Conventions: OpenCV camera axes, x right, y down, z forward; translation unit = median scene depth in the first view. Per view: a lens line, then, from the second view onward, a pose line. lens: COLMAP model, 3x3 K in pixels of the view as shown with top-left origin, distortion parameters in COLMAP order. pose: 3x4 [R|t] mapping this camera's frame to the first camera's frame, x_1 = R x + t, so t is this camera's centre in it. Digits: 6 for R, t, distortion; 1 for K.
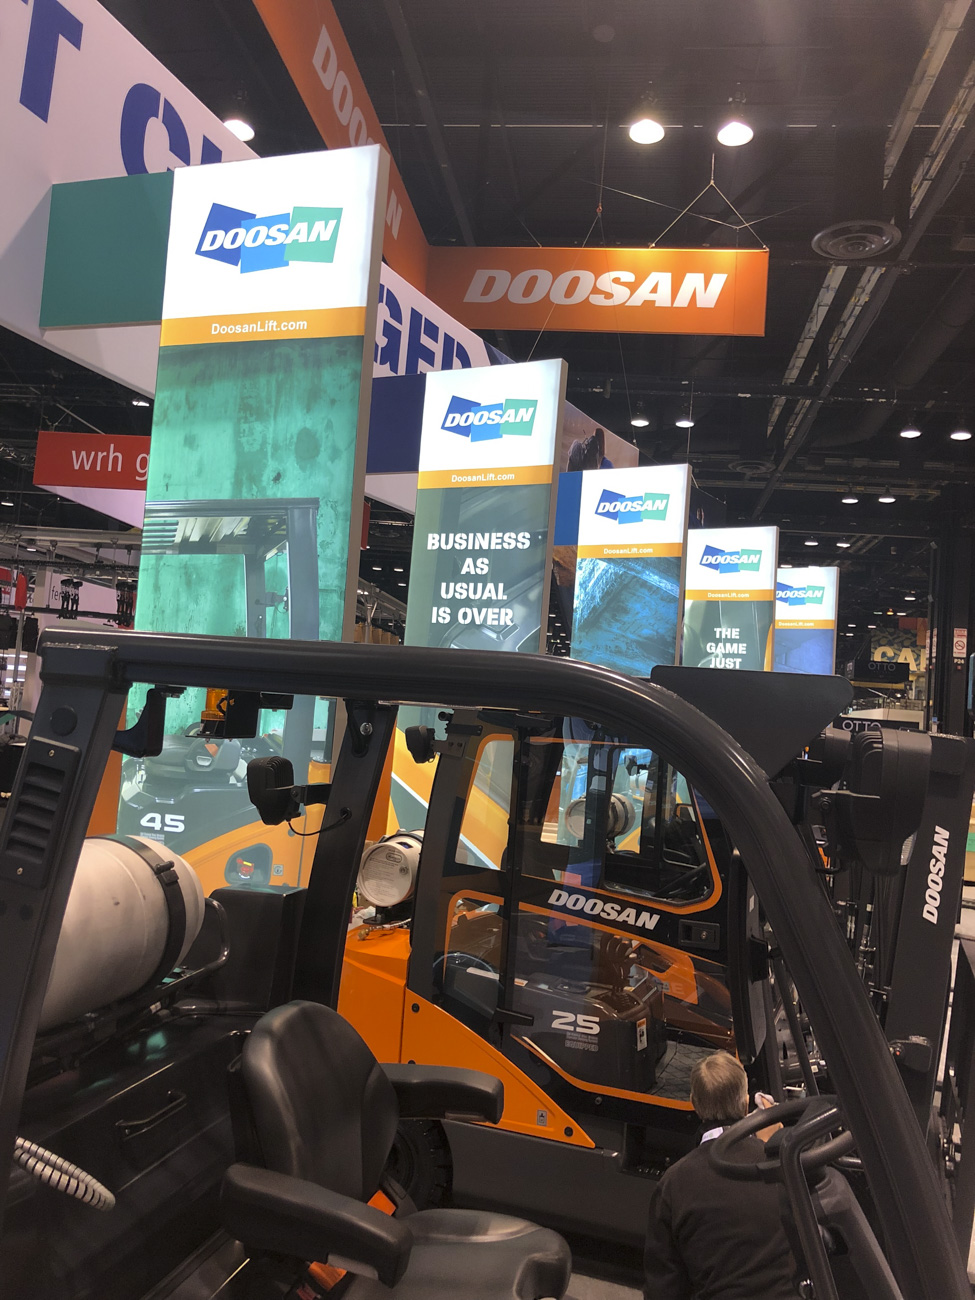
lens RADIAL K [[1060.7, 0, 495.4], [0, 1060.7, 655.9], [0, 0, 1]] dist [0.042507, -0.027105]
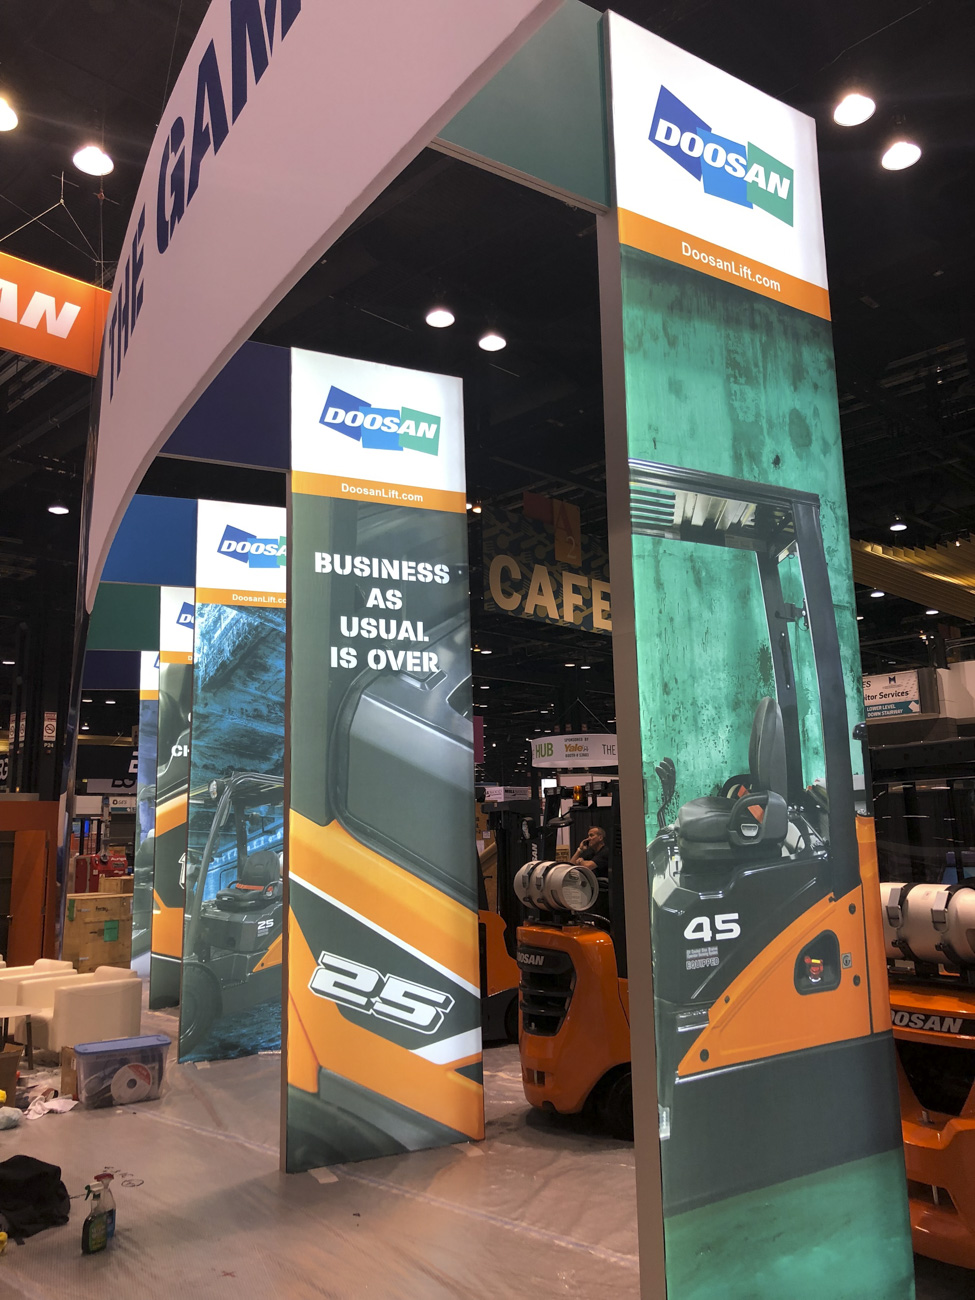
lens RADIAL K [[1060.7, 0, 492.7], [0, 1060.7, 638.7], [0, 0, 1]] dist [0.042507, -0.027105]
pose [[0.599553, 0.058259, 0.798212, -0.928248], [0.021566, 0.995809, -0.088879, 0.029506], [-0.800045, 0.070502, 0.595783, 0.682042]]
